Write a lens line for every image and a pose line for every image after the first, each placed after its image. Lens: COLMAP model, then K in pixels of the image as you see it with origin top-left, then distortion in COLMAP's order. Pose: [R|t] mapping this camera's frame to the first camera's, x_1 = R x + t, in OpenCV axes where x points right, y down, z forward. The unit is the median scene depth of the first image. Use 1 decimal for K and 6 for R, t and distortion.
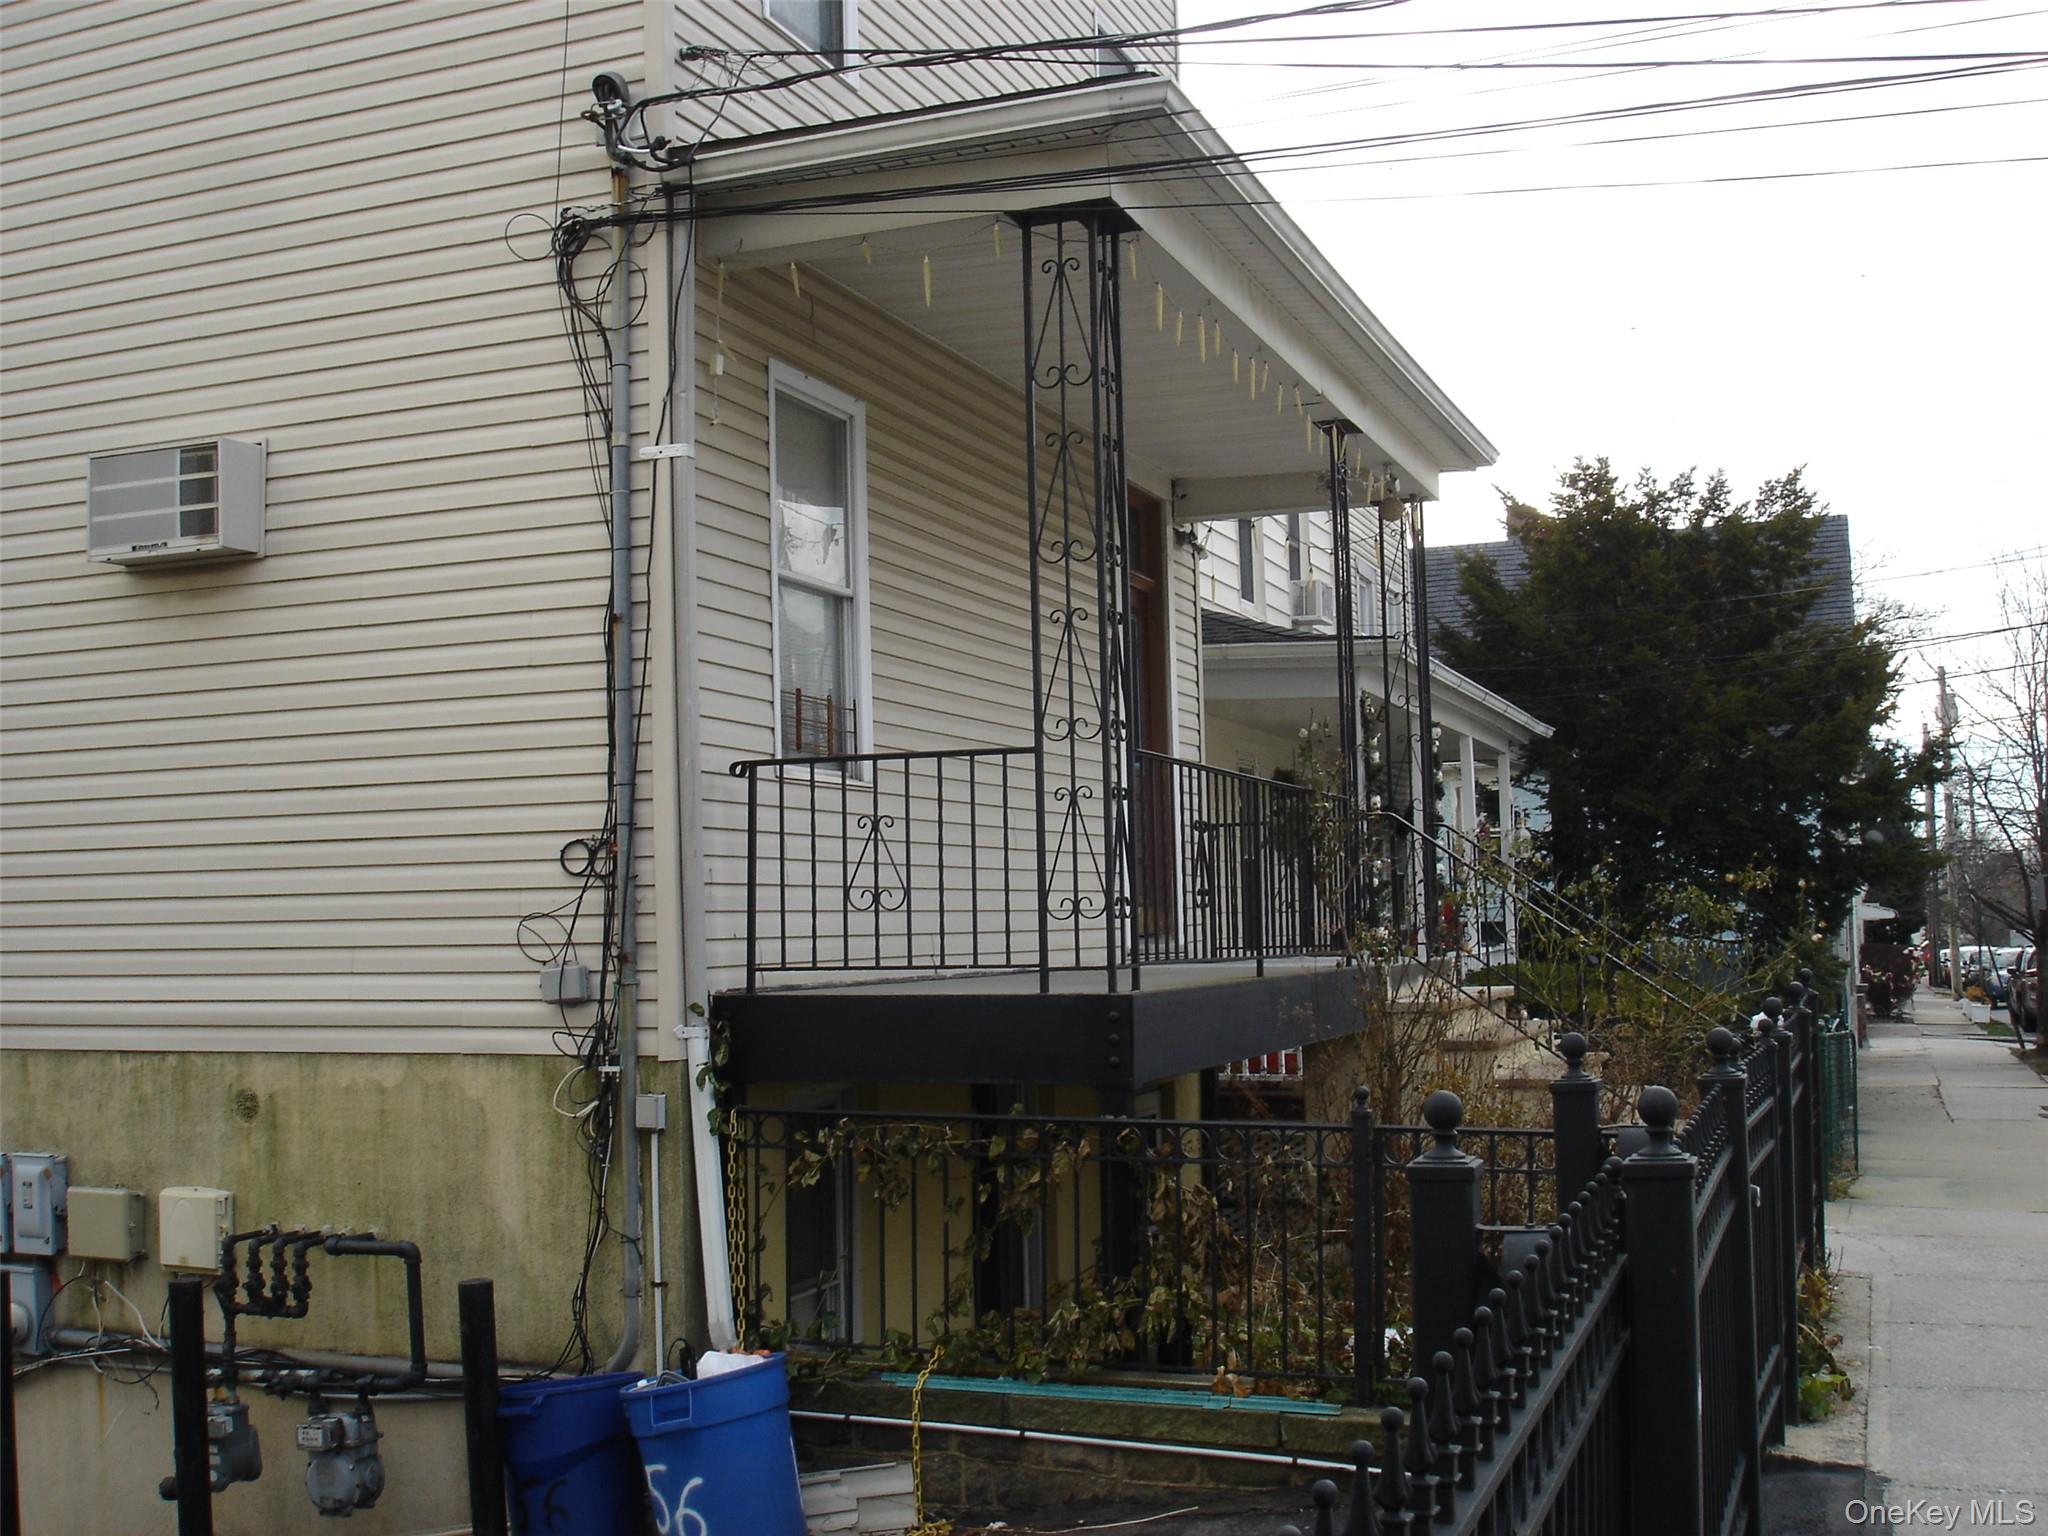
lens RADIAL K [[2279.4, 0, 1028.9], [0, 2279.4, 798.3], [0, 0, 1]] dist [-0.112777, 0.000000]
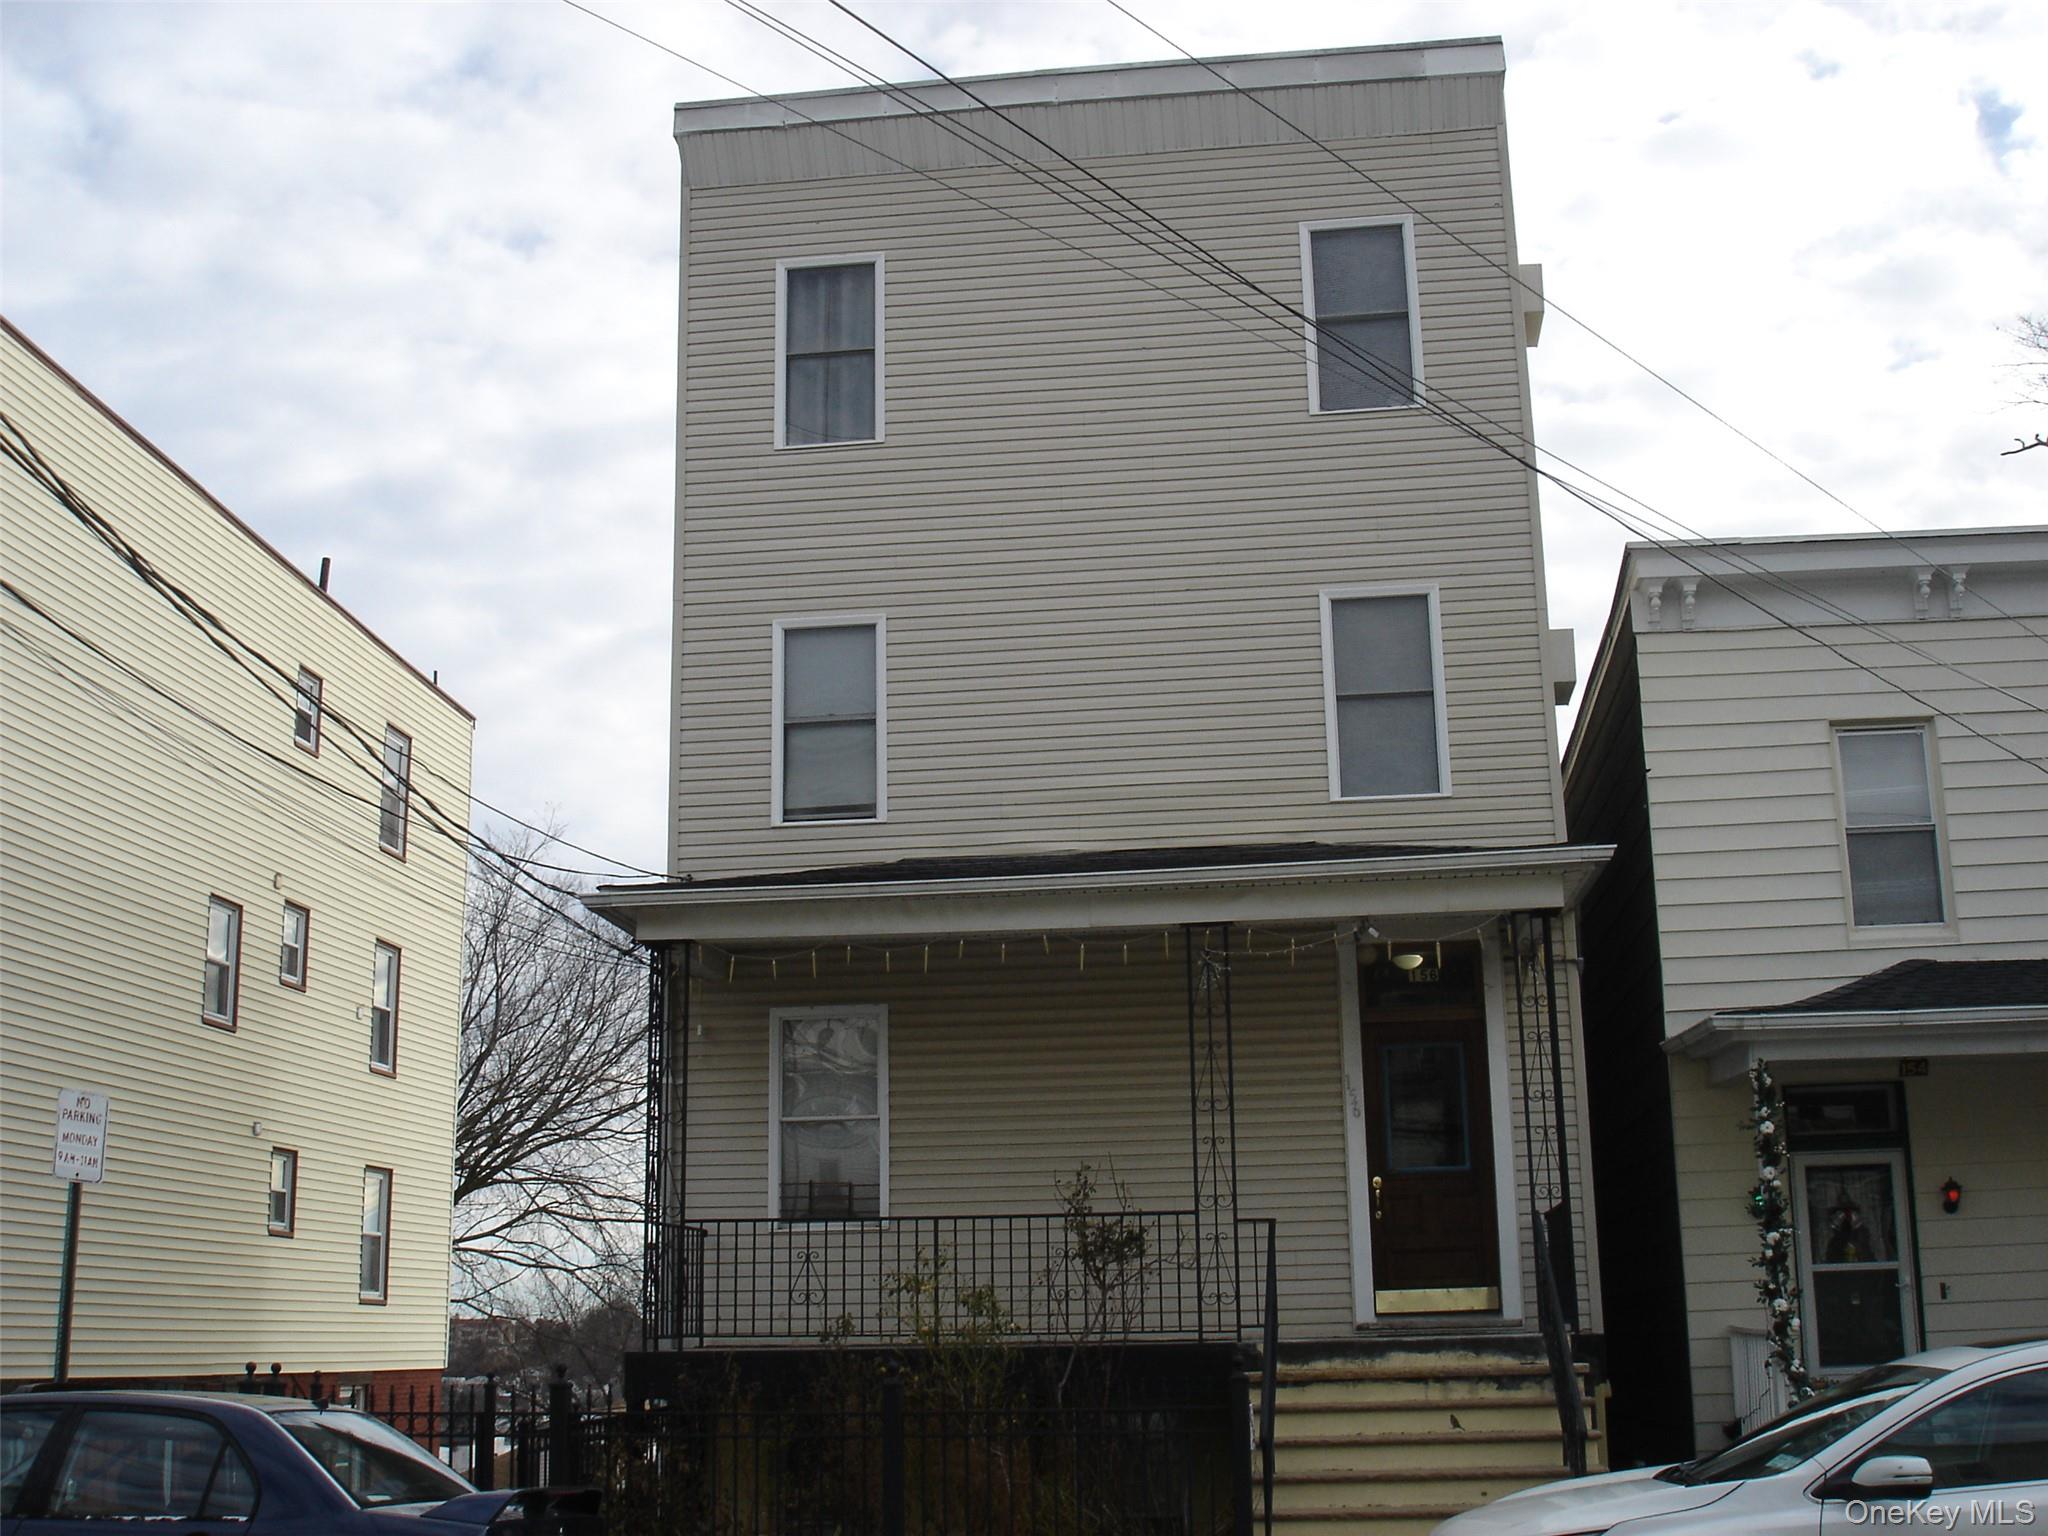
lens RADIAL K [[2279.4, 0, 1025.2], [0, 2279.4, 778.8], [0, 0, 1]] dist [-0.112777, 0.000000]
pose [[0.243024, -0.199670, -0.949248, 1.919064], [0.064202, 0.979751, -0.189649, -0.008299], [0.967893, -0.014854, 0.250922, 0.754708]]
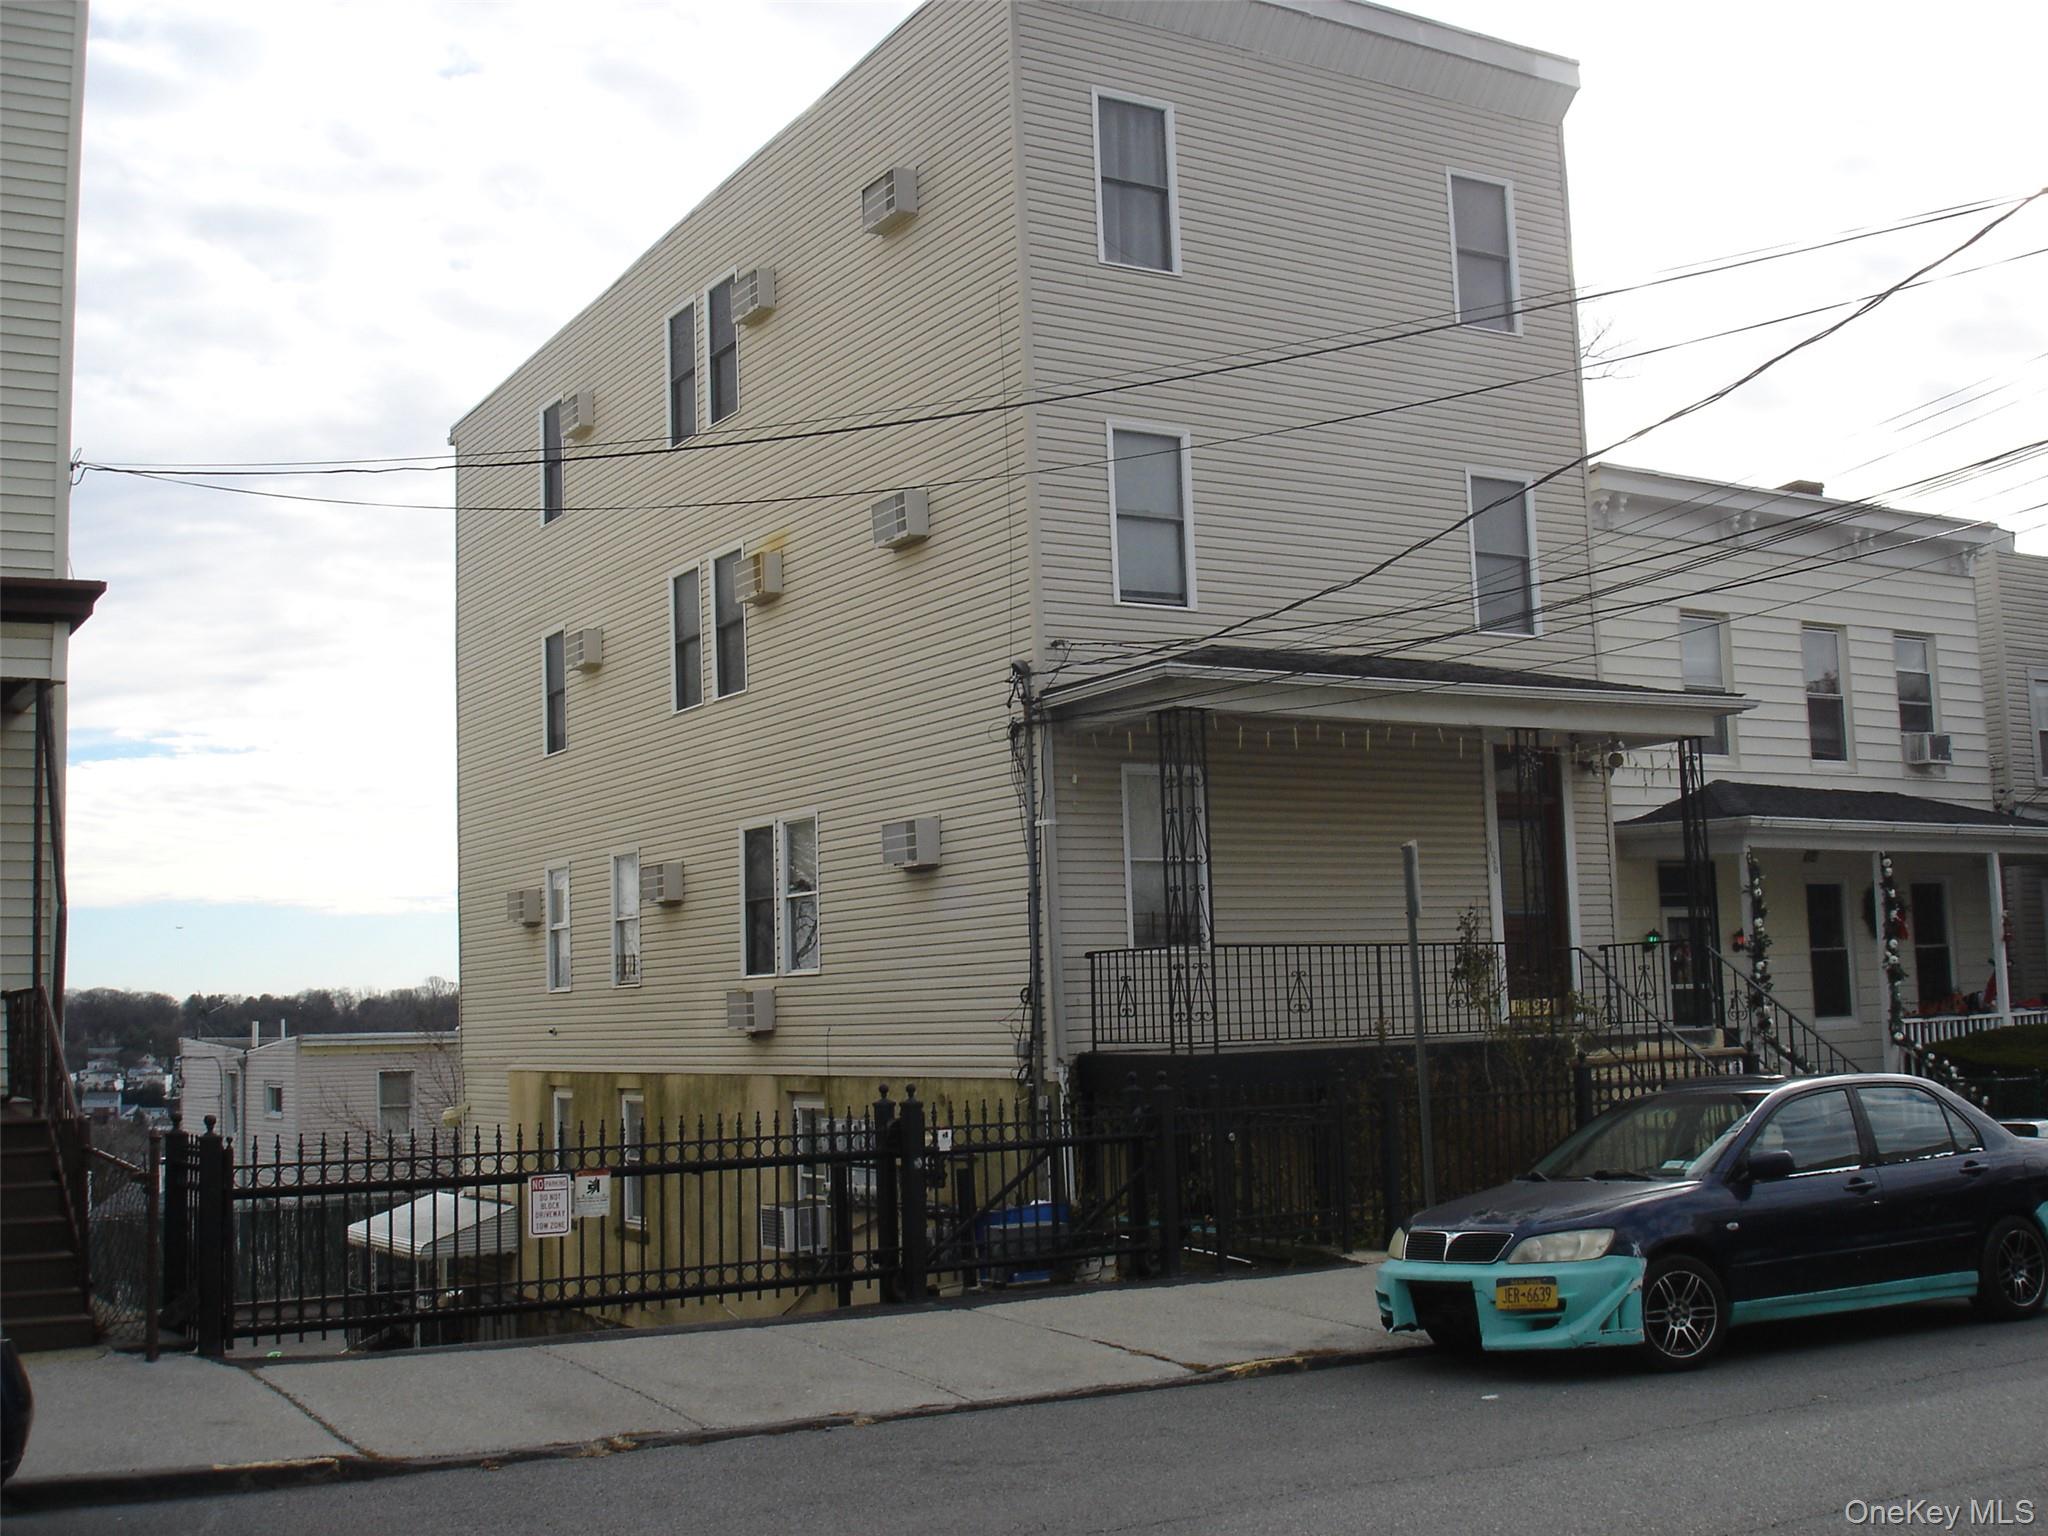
lens RADIAL K [[2279.4, 0, 1055.1], [0, 2279.4, 827.7], [0, 0, 1]] dist [-0.112777, 0.000000]
pose [[0.799685, -0.053603, -0.598022, 1.240080], [0.048894, 0.998513, -0.024119, -0.088509], [0.598425, -0.009952, 0.801117, -0.871858]]
